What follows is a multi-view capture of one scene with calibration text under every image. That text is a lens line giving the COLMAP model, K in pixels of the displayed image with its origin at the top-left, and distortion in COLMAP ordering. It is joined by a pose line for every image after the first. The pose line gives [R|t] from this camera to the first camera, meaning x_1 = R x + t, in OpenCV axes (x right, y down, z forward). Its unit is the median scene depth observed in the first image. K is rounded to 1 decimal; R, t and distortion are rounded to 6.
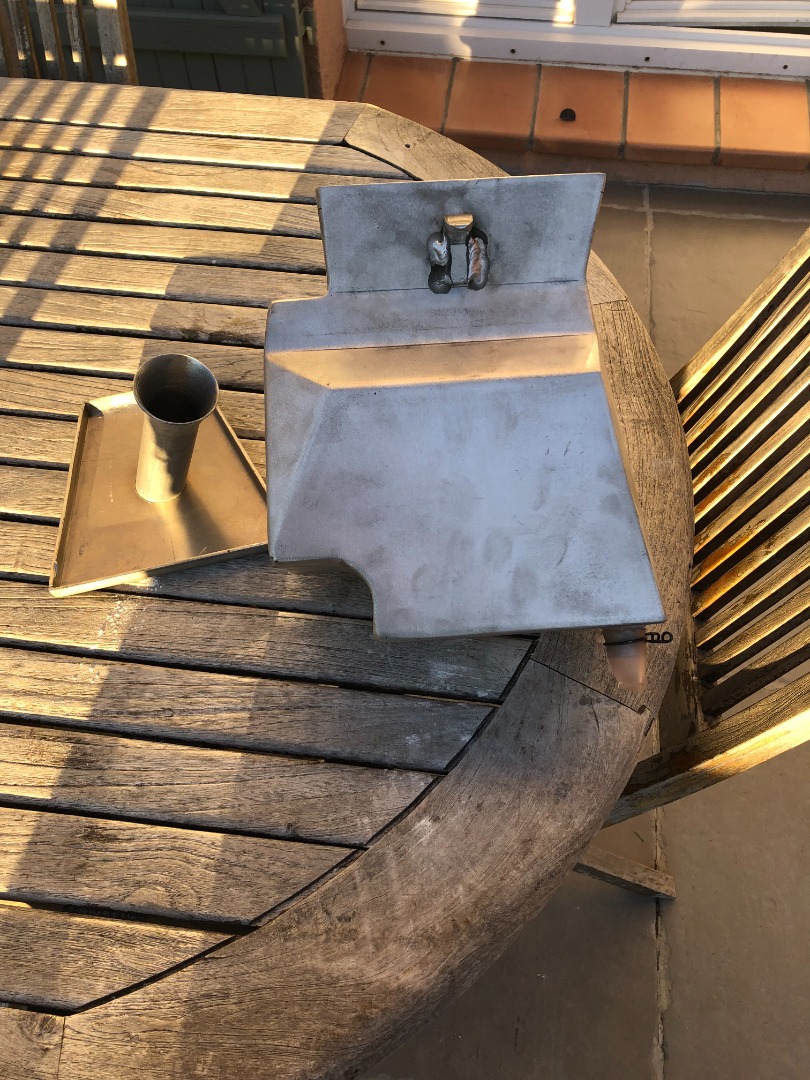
lens RADIAL K [[886.6, 0, 415.0], [0, 886.6, 526.9], [0, 0, 1]] dist [0.007583, 0.006214]
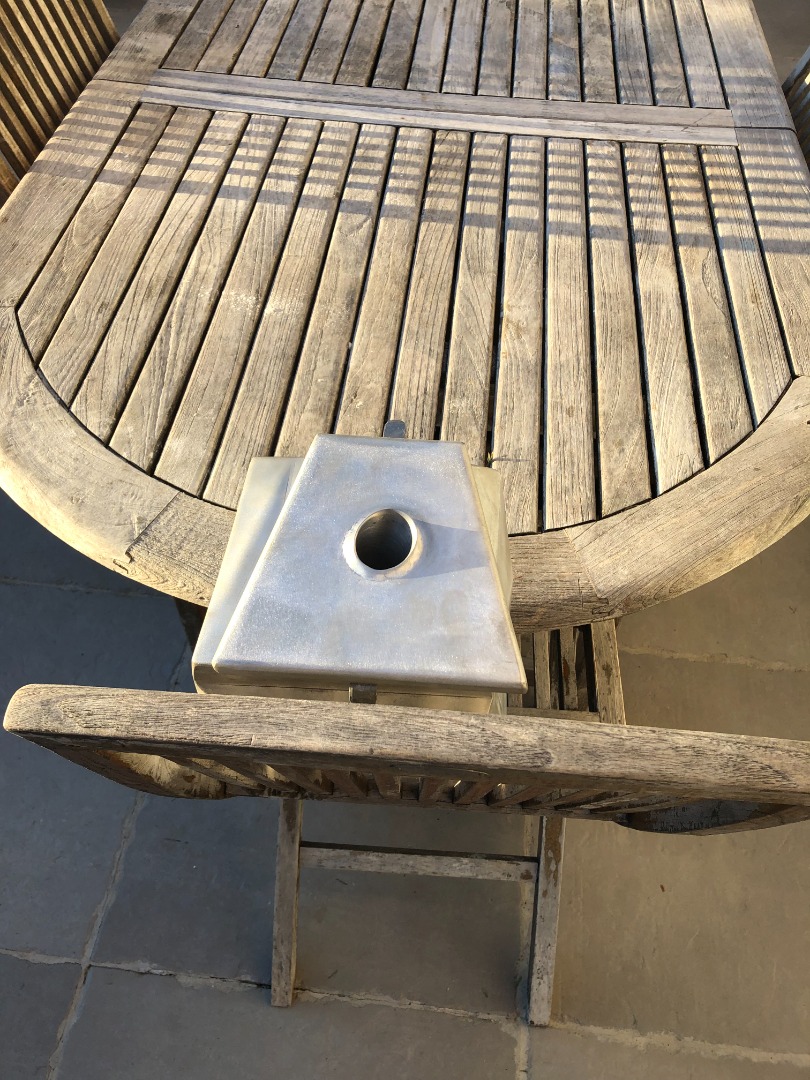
lens RADIAL K [[886.6, 0, 411.6], [0, 886.6, 547.0], [0, 0, 1]] dist [0.007583, 0.006214]
pose [[0.028671, 0.794550, -0.606521, 0.764465], [-0.826804, 0.359850, 0.432323, -0.519719], [0.561759, 0.489079, 0.667254, 0.247680]]
